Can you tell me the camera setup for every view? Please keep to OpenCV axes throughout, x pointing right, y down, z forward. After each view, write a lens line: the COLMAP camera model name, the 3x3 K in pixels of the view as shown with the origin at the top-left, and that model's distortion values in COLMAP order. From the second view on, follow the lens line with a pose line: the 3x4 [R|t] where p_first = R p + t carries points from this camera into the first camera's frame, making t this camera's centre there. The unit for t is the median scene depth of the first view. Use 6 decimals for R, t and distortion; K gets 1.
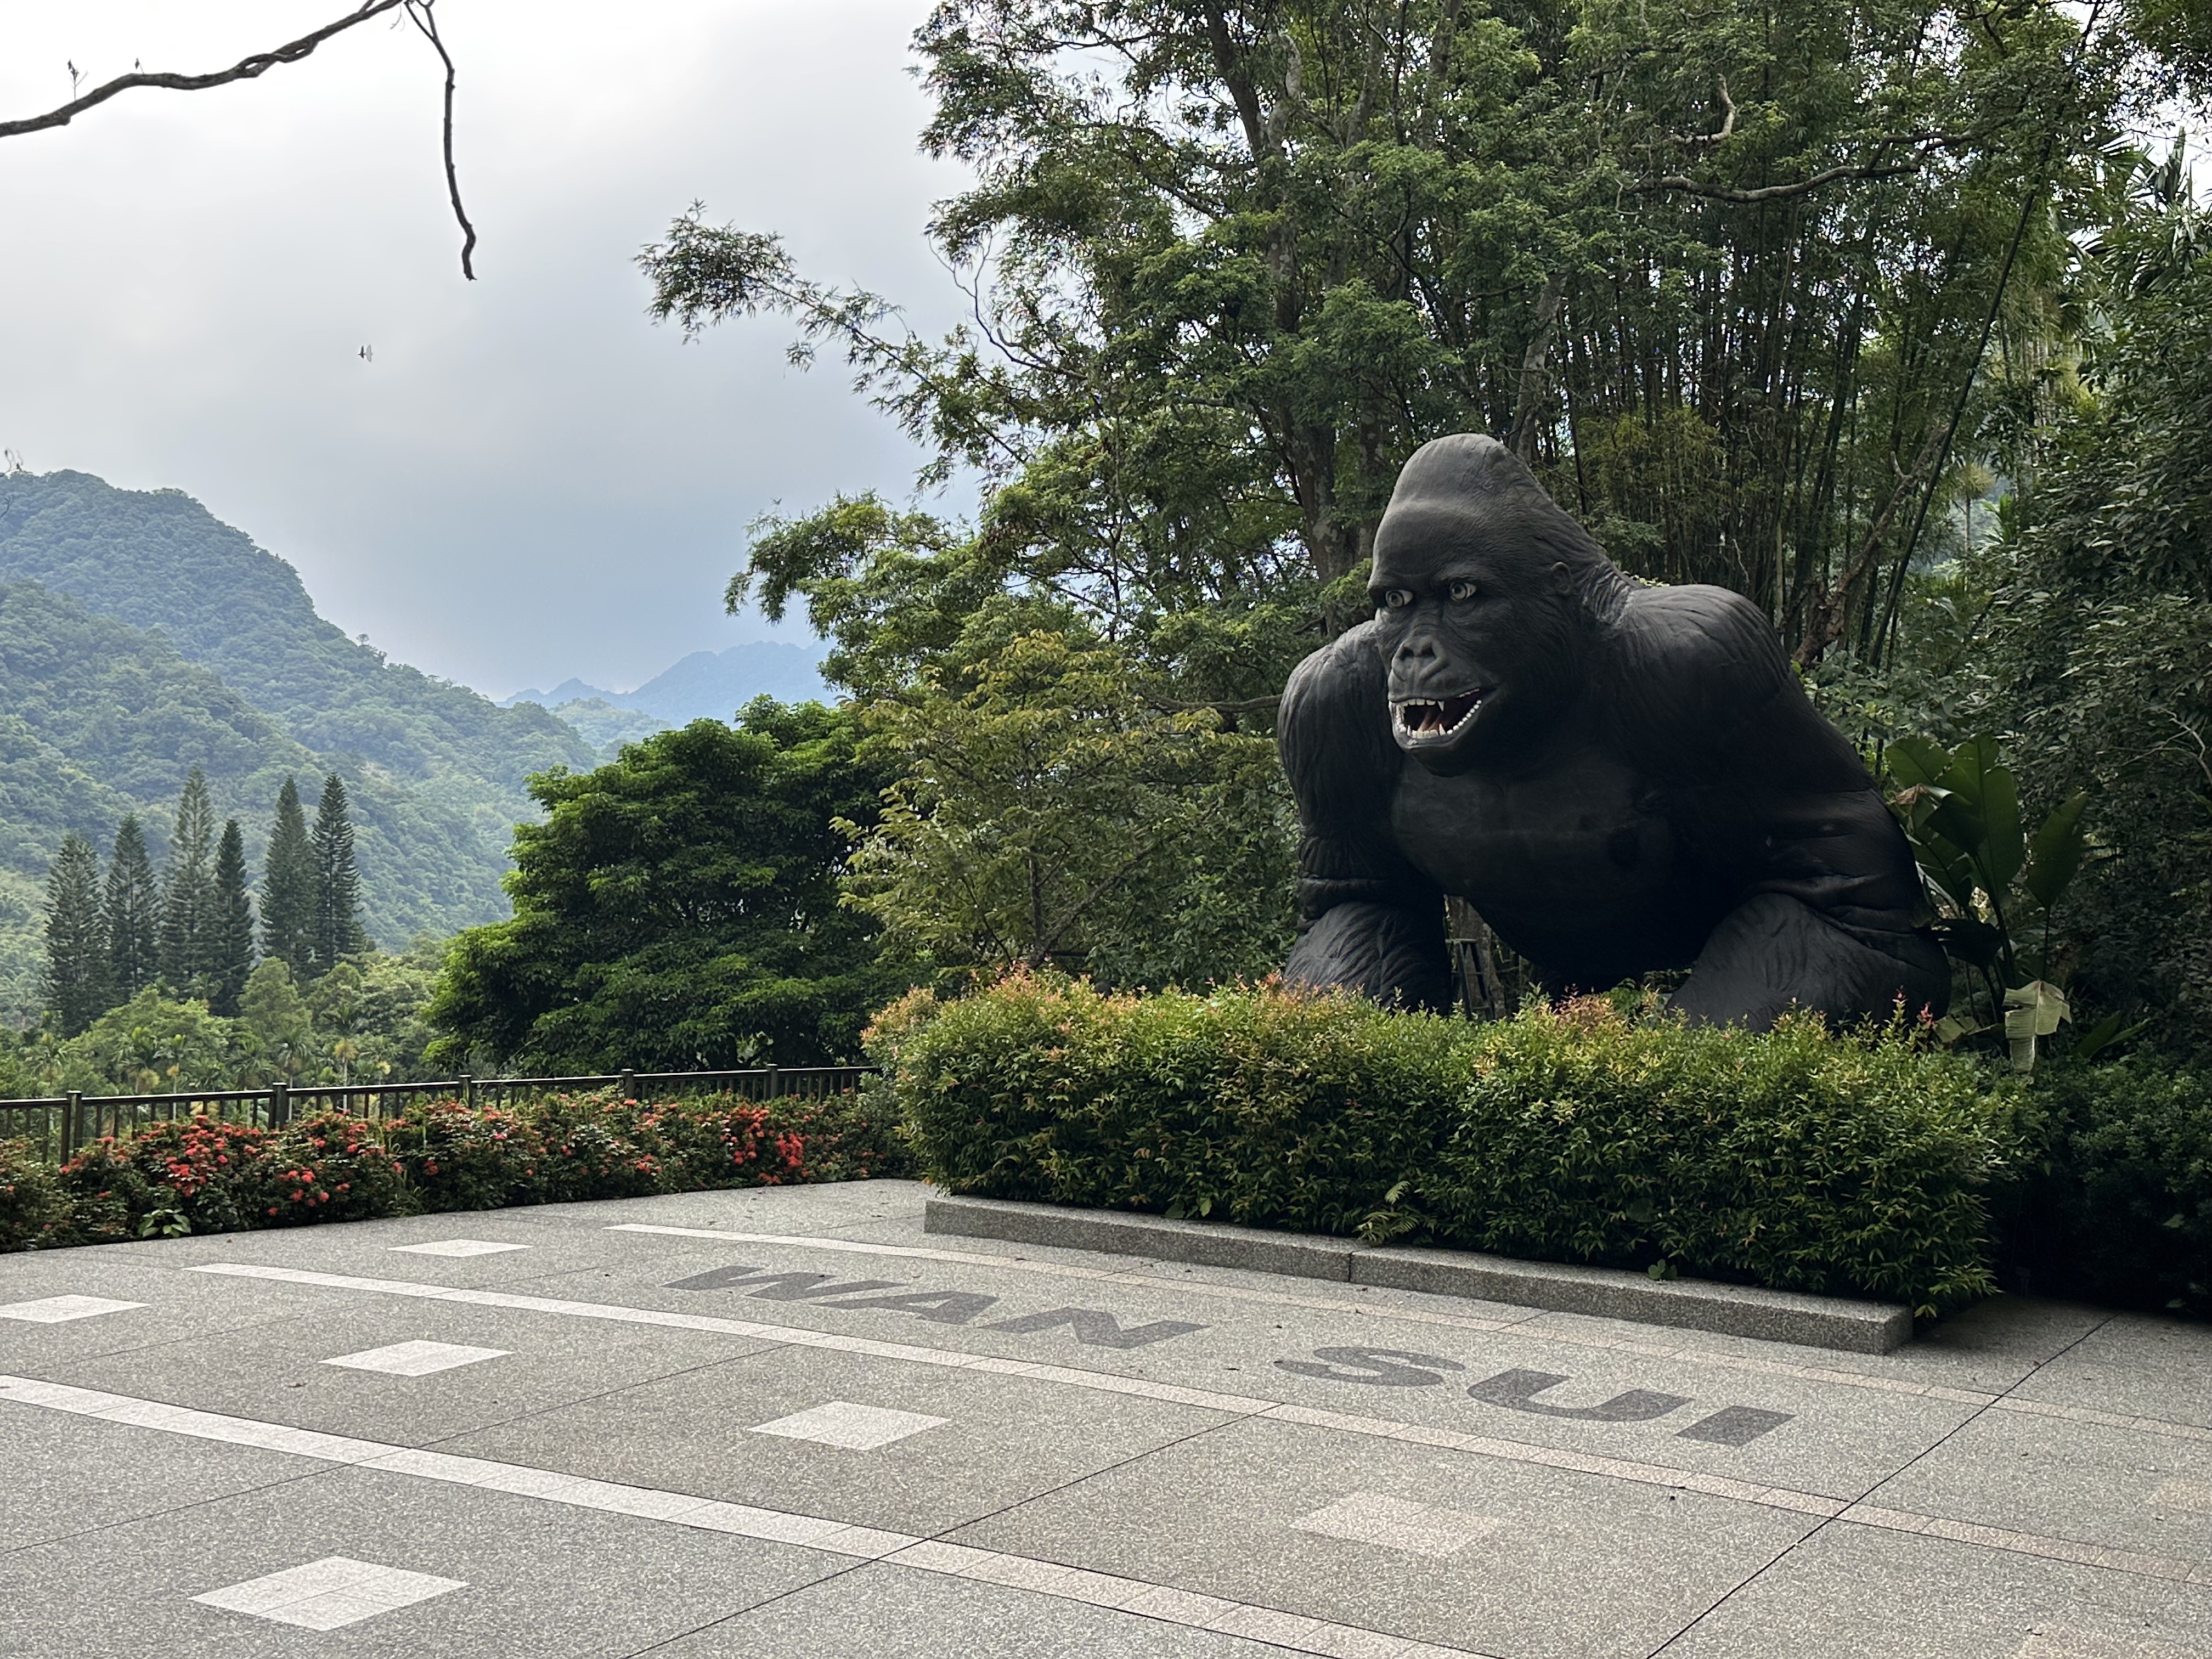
lens RADIAL K [[2505.6, 0, 1106.0], [0, 2505.6, 829.5], [0, 0, 1]] dist [0.228732, -0.557626]
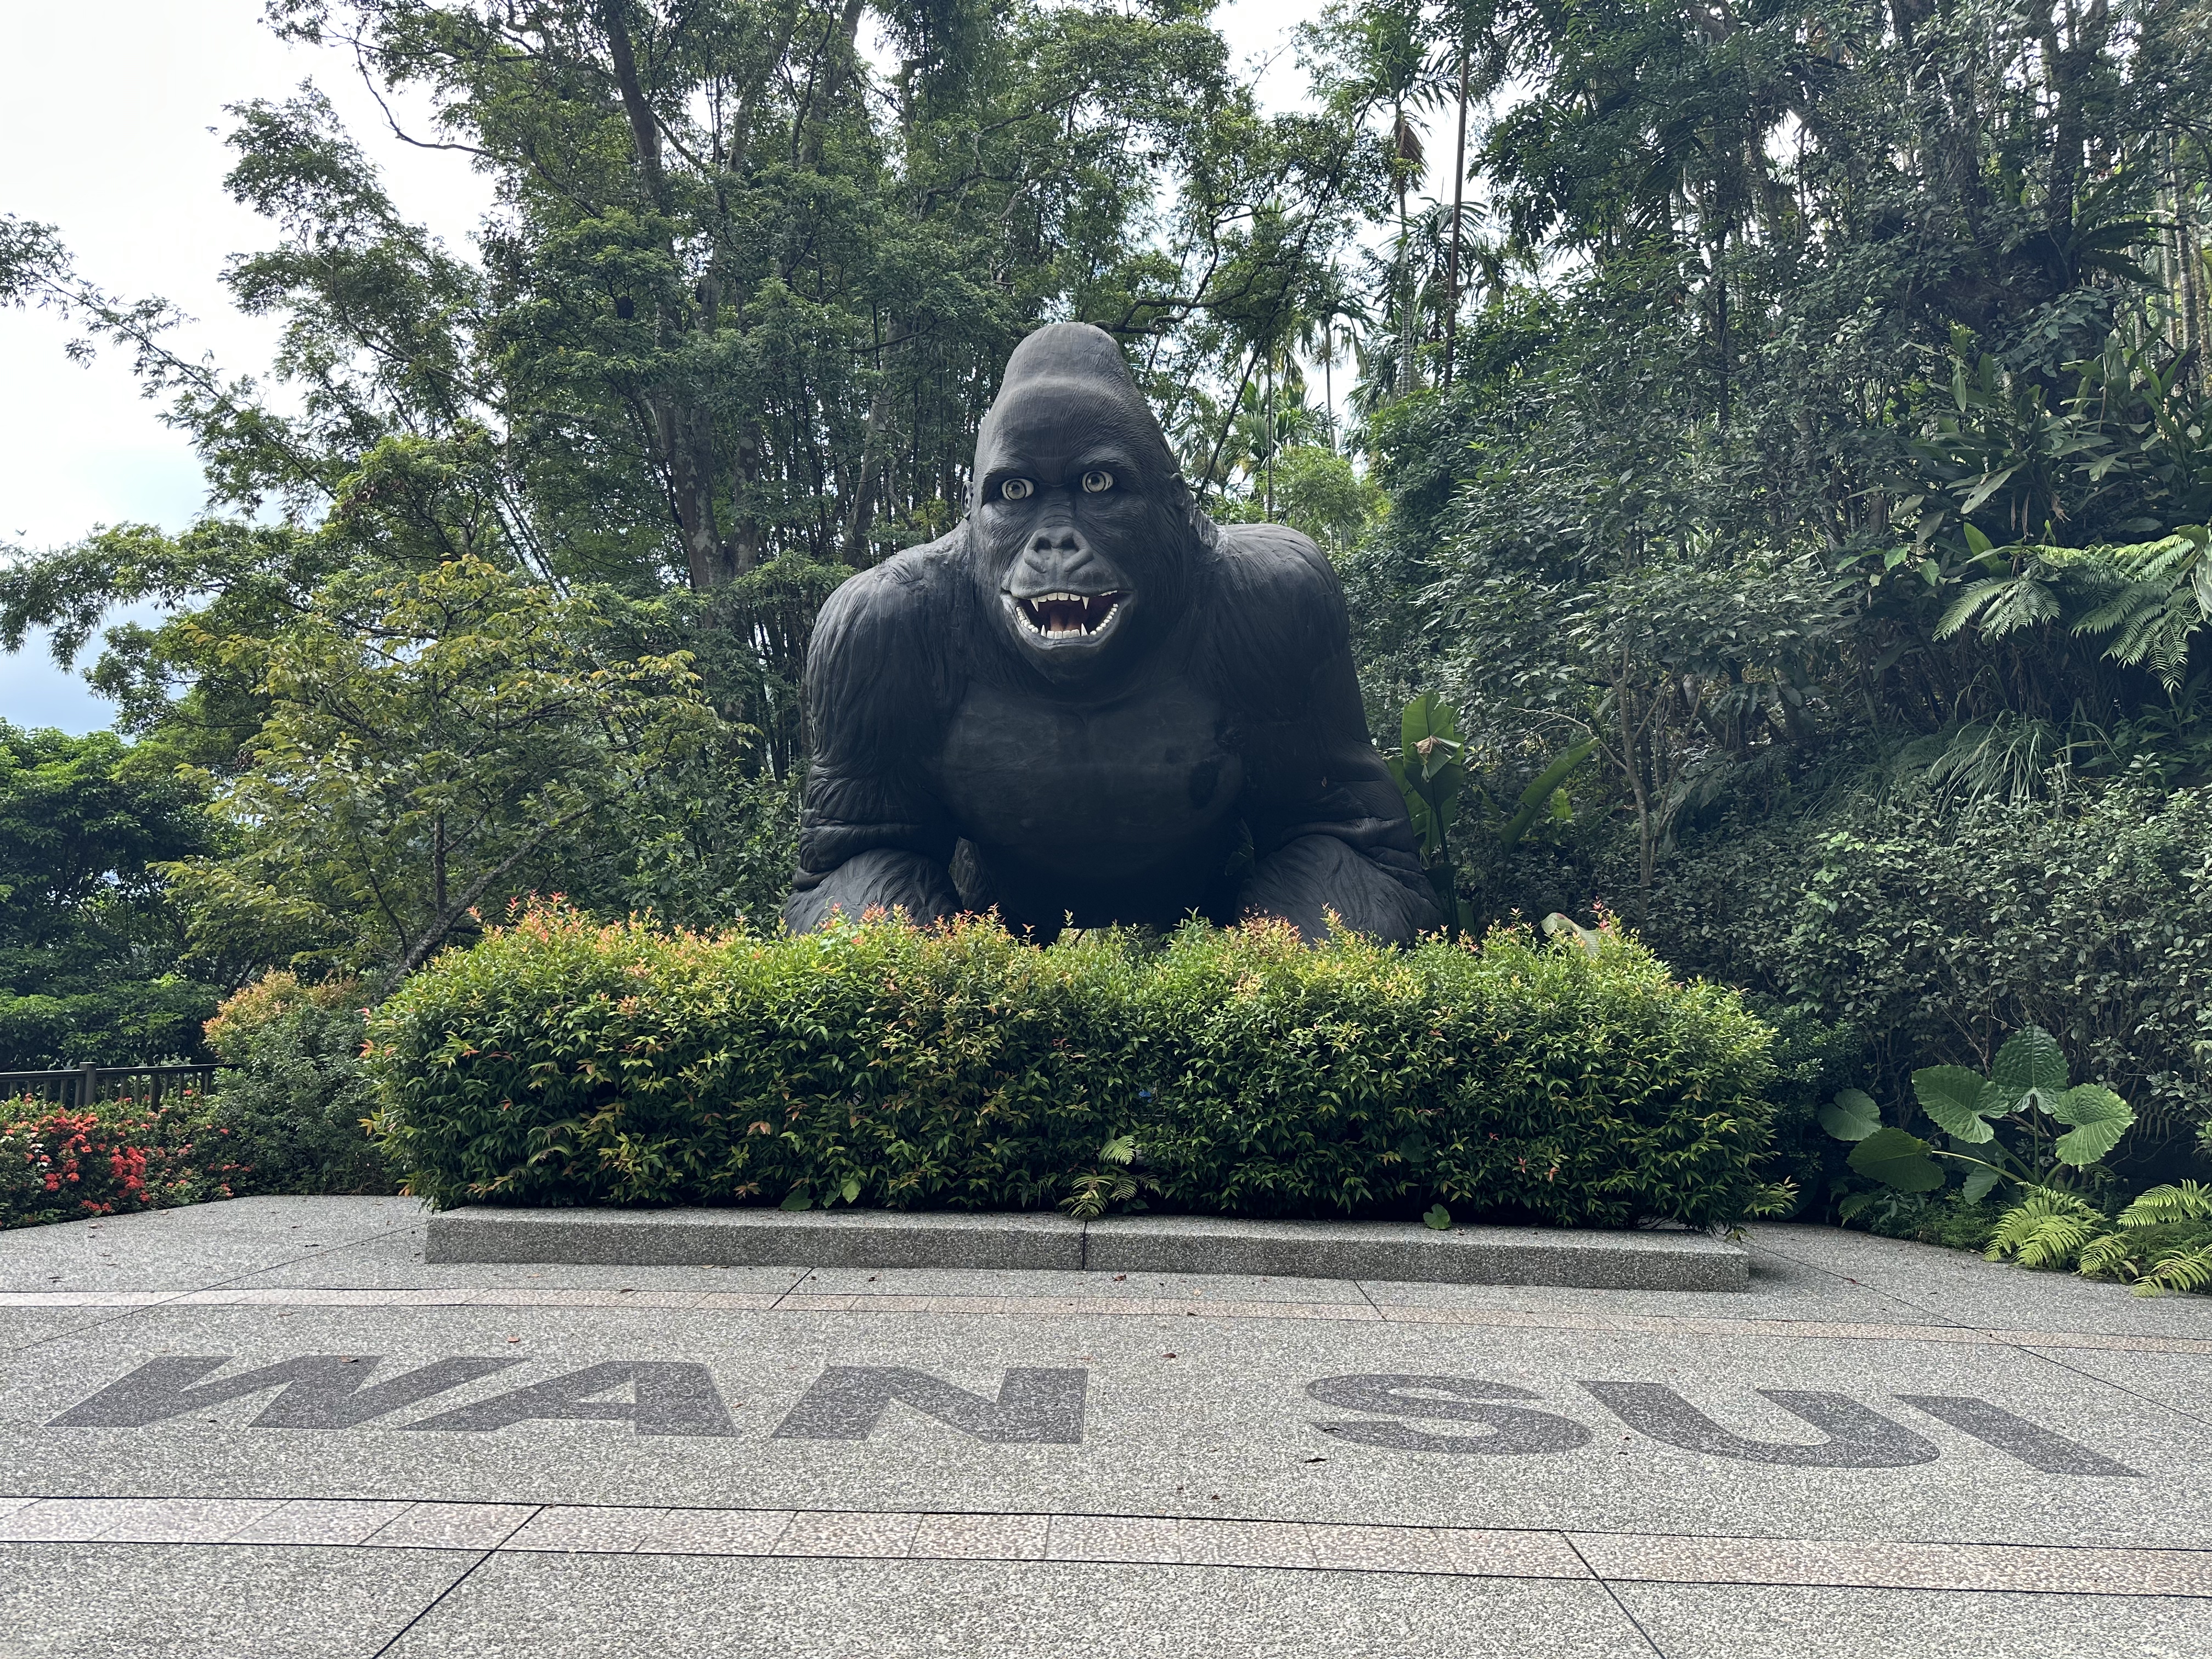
lens RADIAL K [[1535.6, 0, 1106.0], [0, 1535.6, 829.5], [0, 0, 1]] dist [0.085867, -0.074563]
pose [[0.868565, 0.033202, 0.494461, -0.127266], [0.000046, 0.997748, -0.067077, 0.067506], [-0.495575, 0.058284, 0.866607, 0.518119]]
